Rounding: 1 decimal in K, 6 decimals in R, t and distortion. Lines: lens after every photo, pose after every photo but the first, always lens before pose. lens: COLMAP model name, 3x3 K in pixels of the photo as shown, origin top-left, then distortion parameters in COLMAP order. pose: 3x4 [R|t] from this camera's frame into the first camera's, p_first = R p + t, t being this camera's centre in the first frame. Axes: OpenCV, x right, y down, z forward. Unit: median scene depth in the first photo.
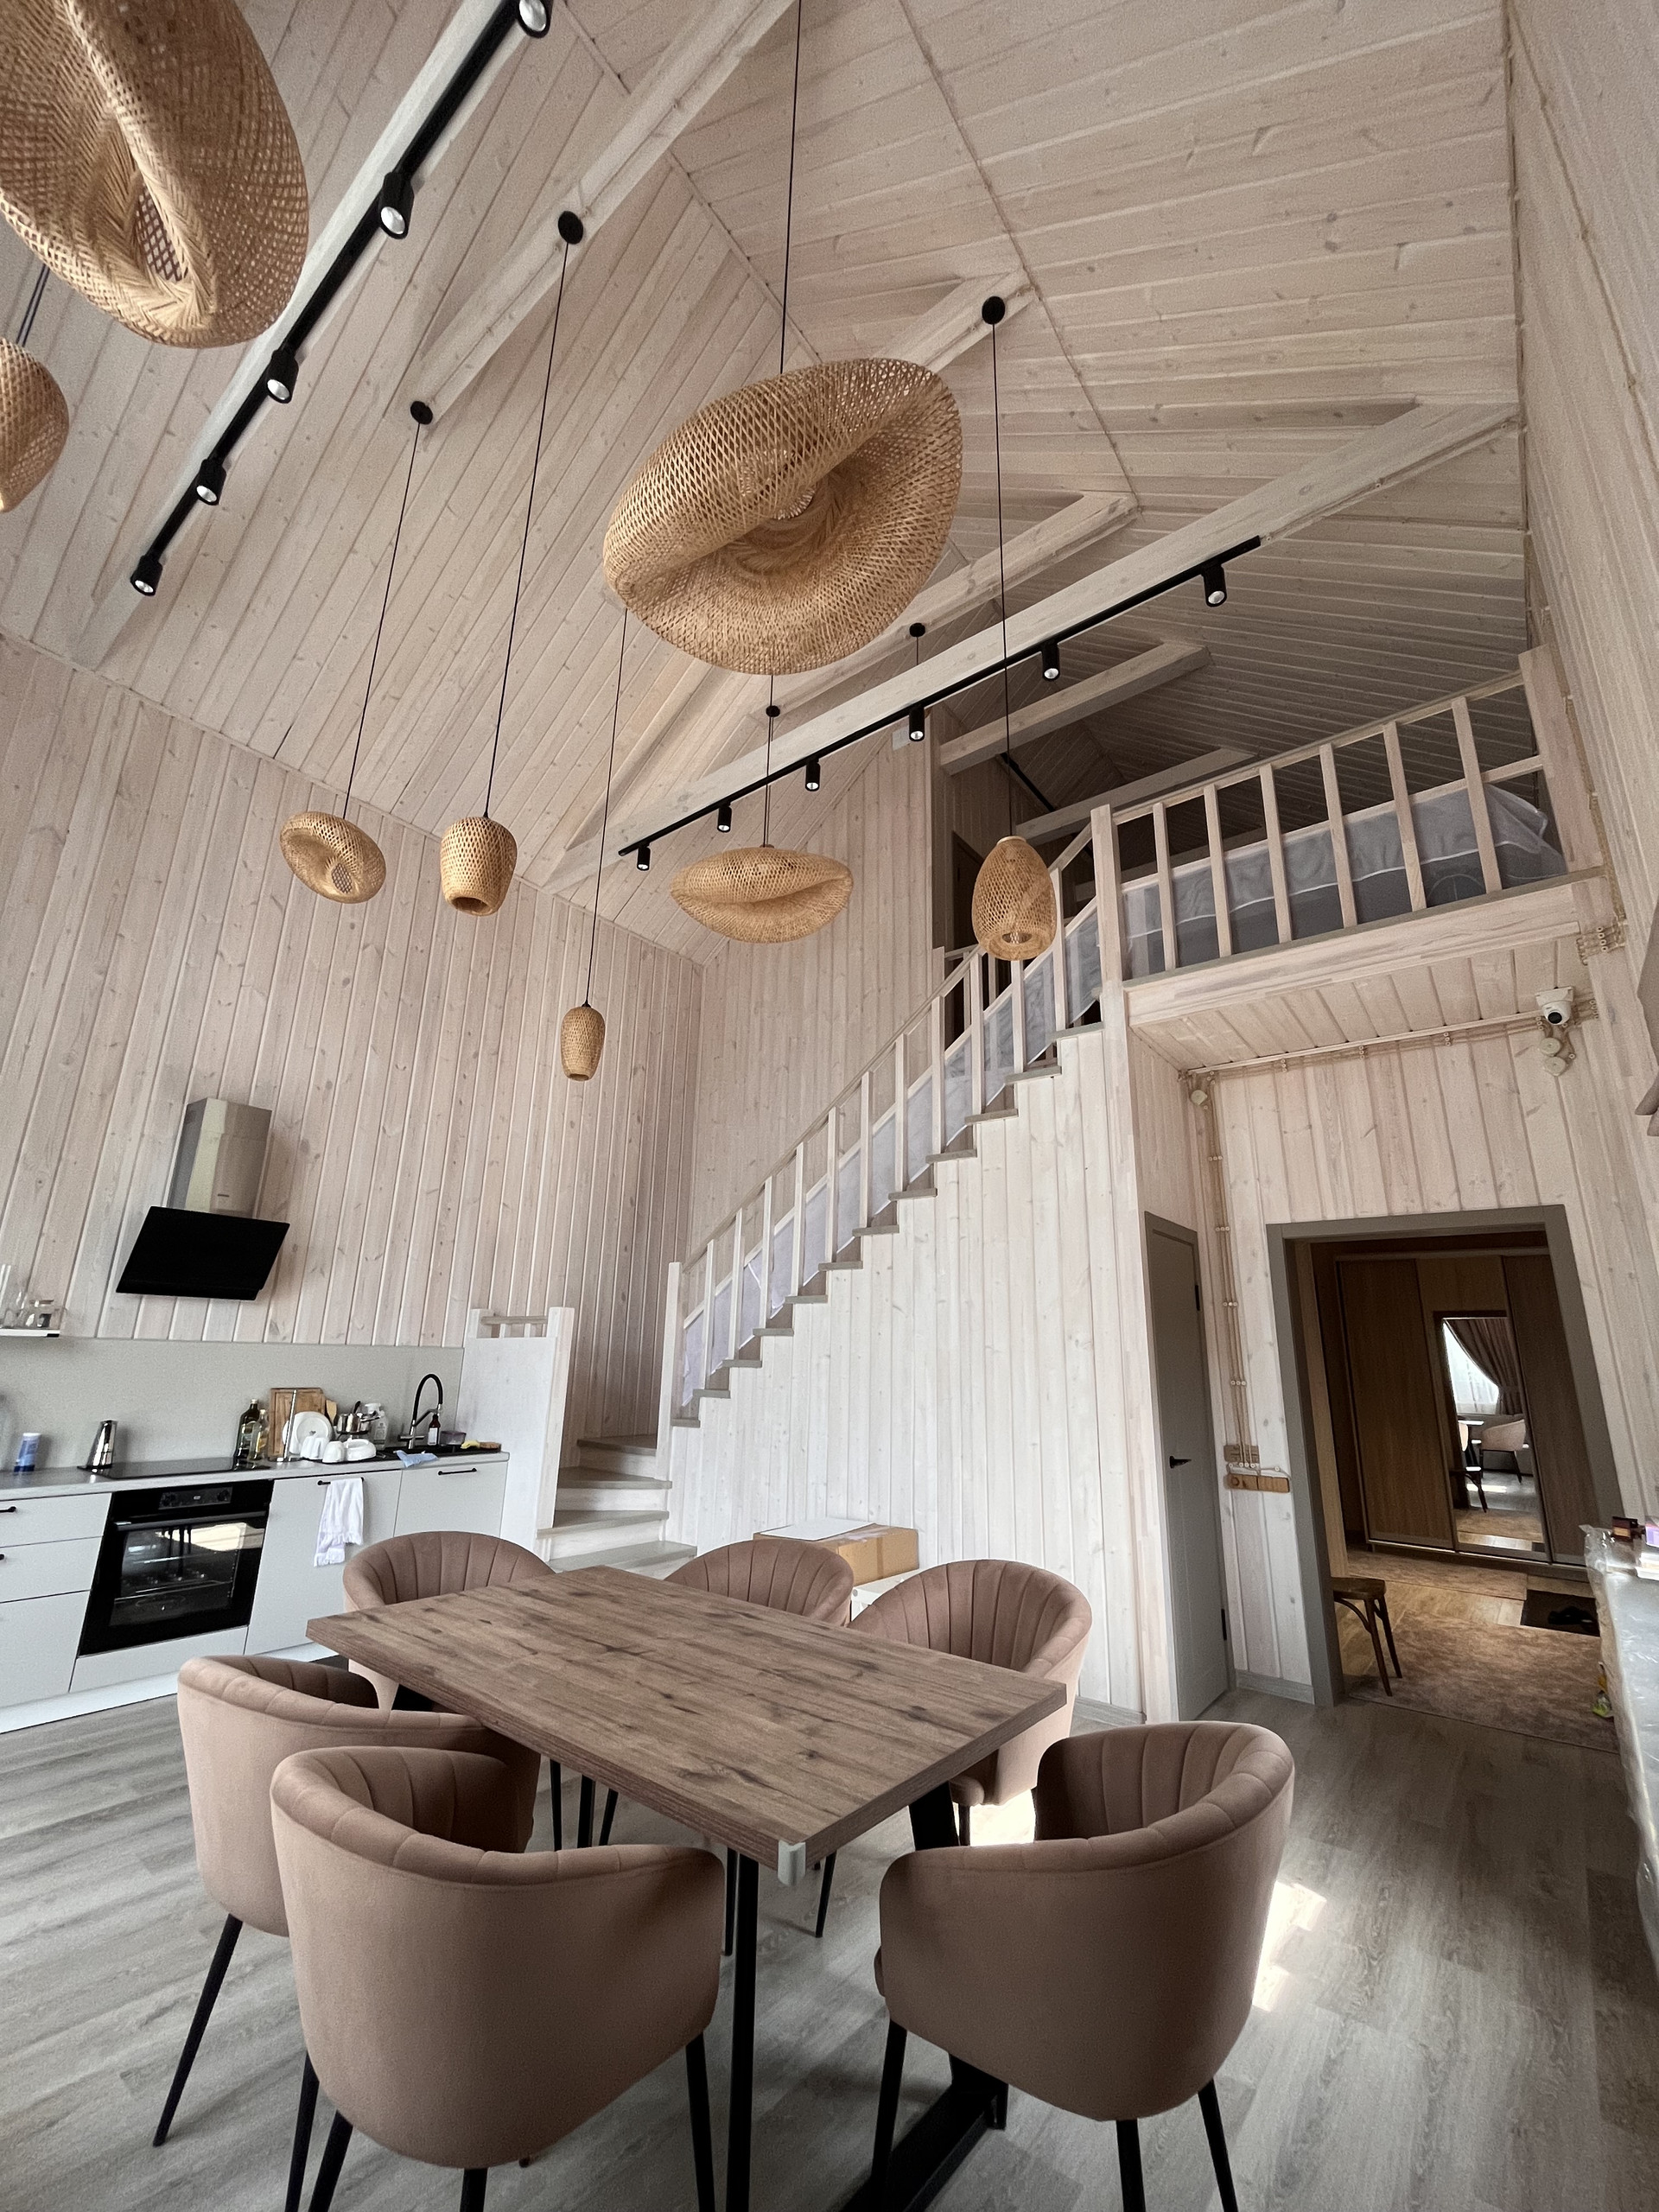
lens RADIAL K [[896.1, 0, 829.6], [0, 896.1, 1111.7], [0, 0, 1]] dist [-0.000069, 0.000173]
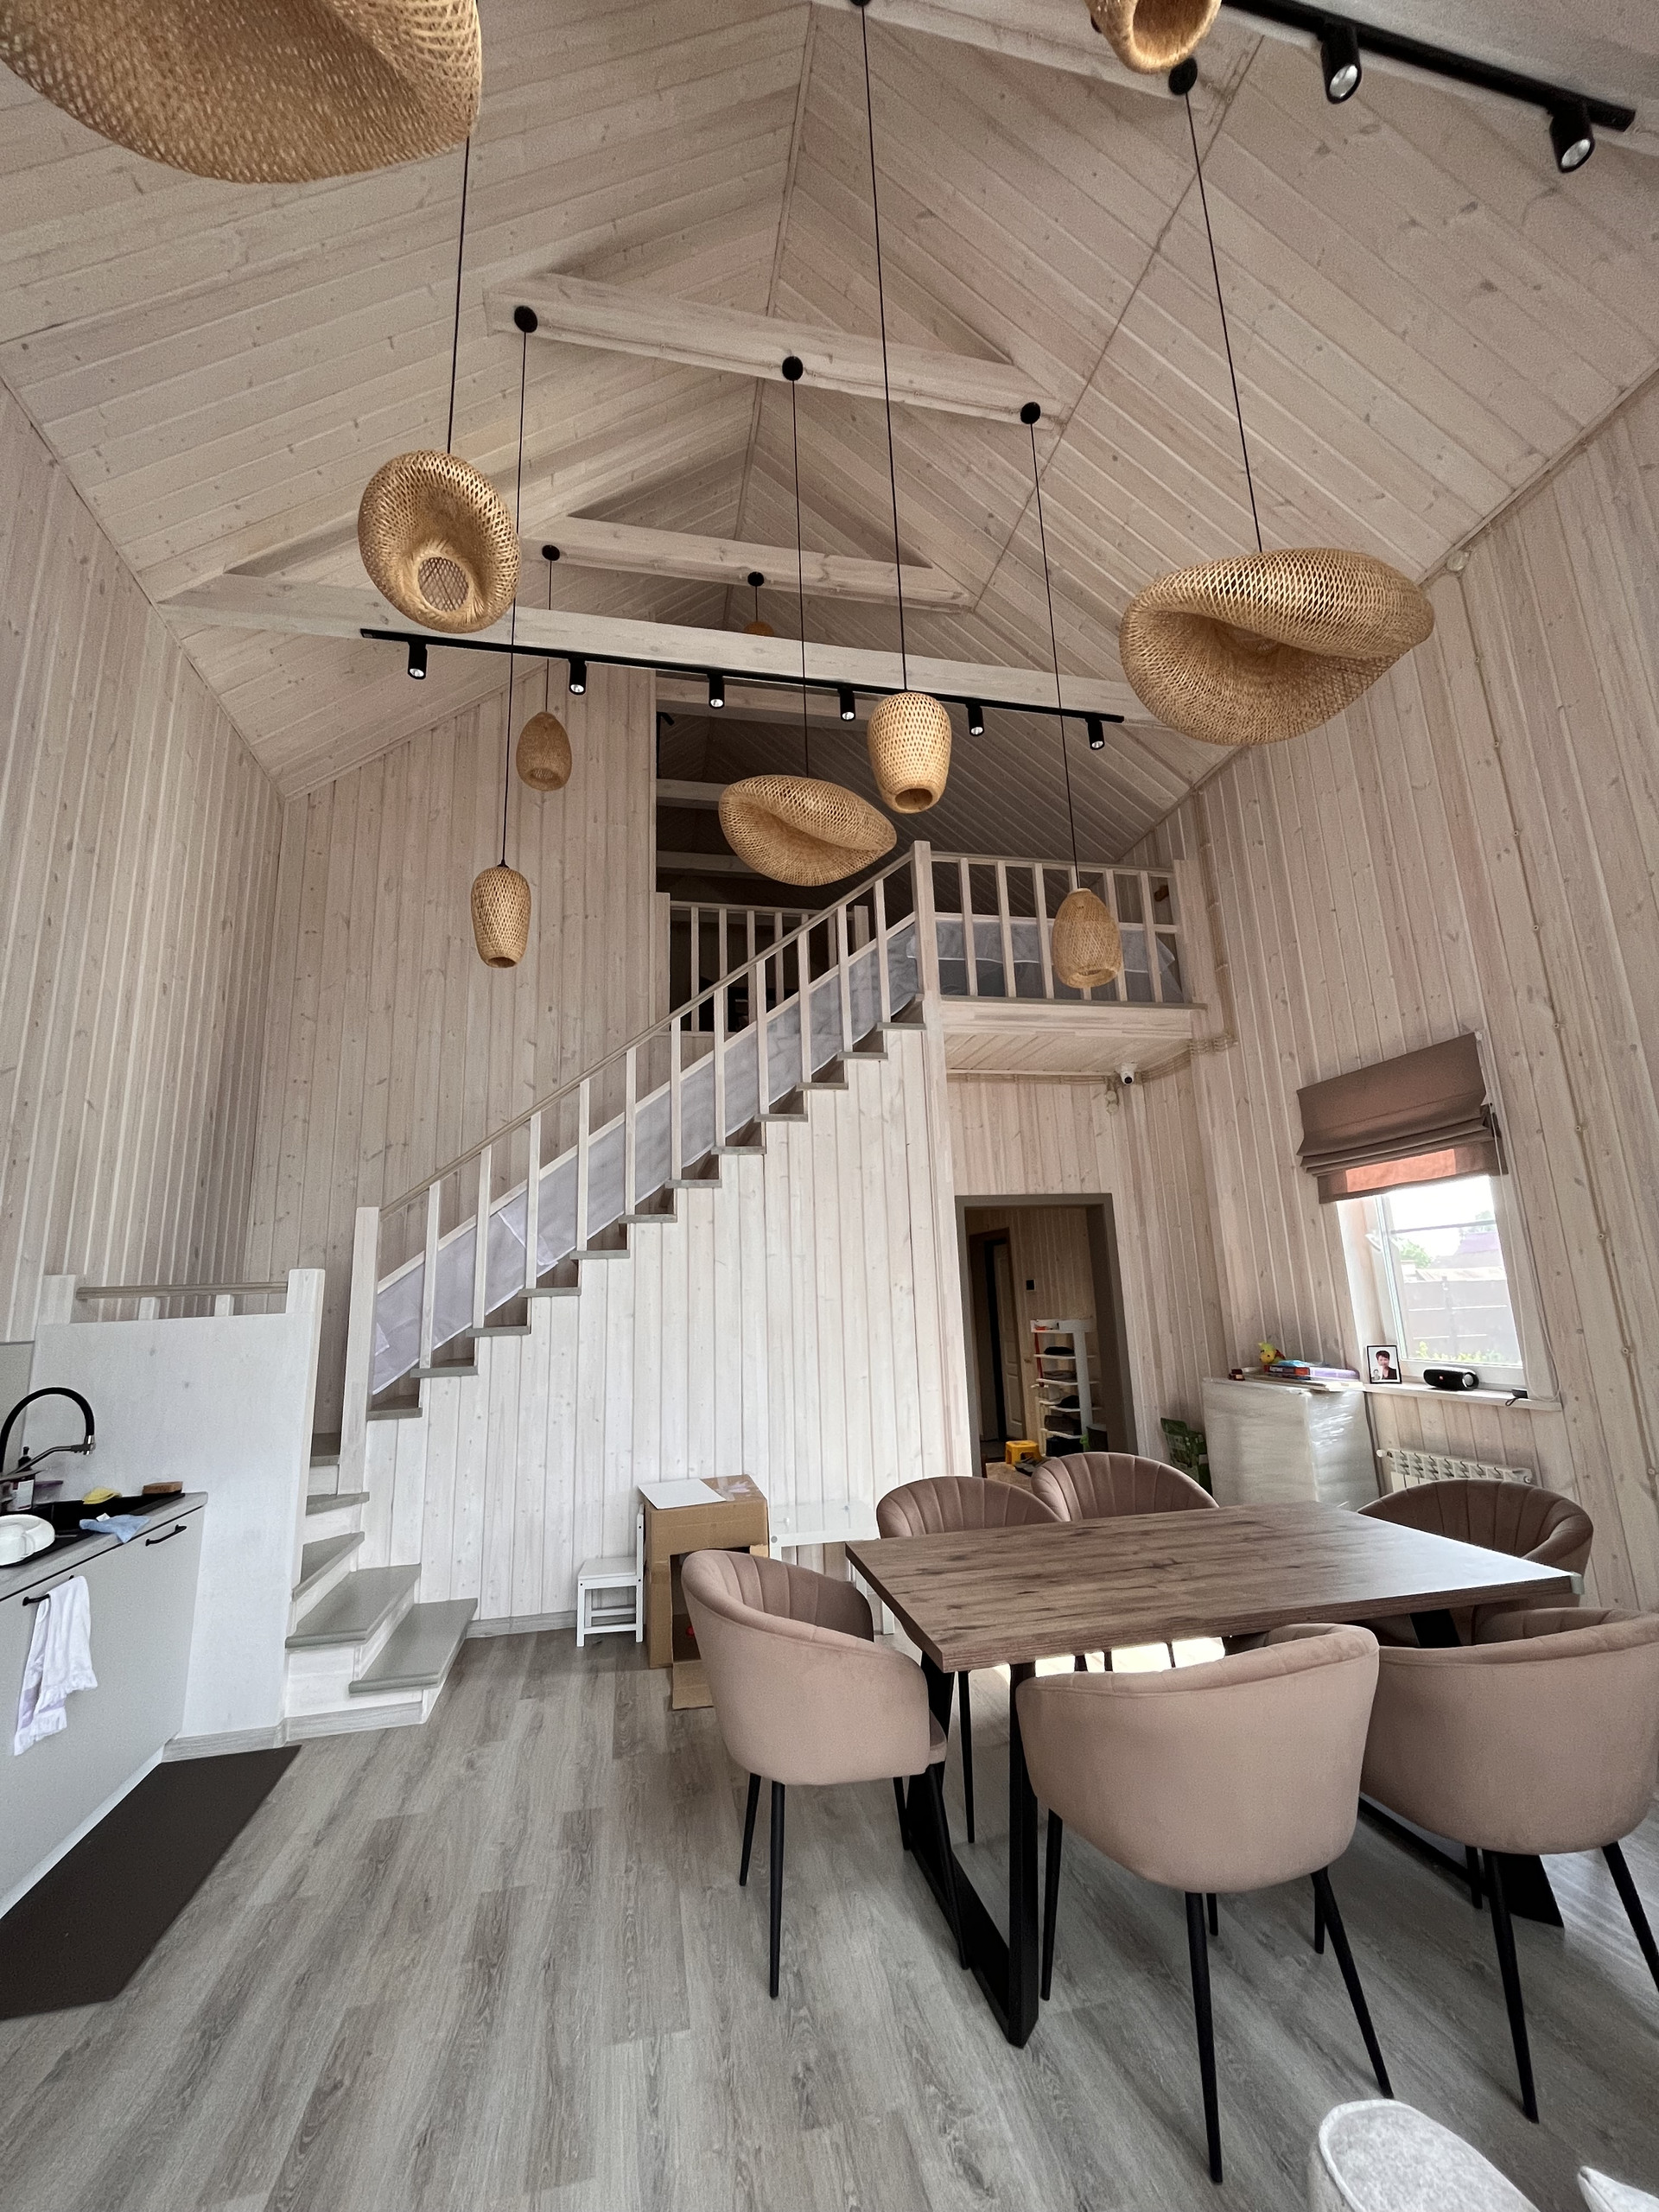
lens RADIAL K [[896.1, 0, 820.1], [0, 896.1, 1110.4], [0, 0, 1]] dist [-0.000069, 0.000173]
pose [[0.637695, 0.114277, 0.761765, -0.686477], [-0.155497, 0.987672, -0.017995, 0.057521], [-0.754430, -0.106977, 0.647604, 0.313840]]
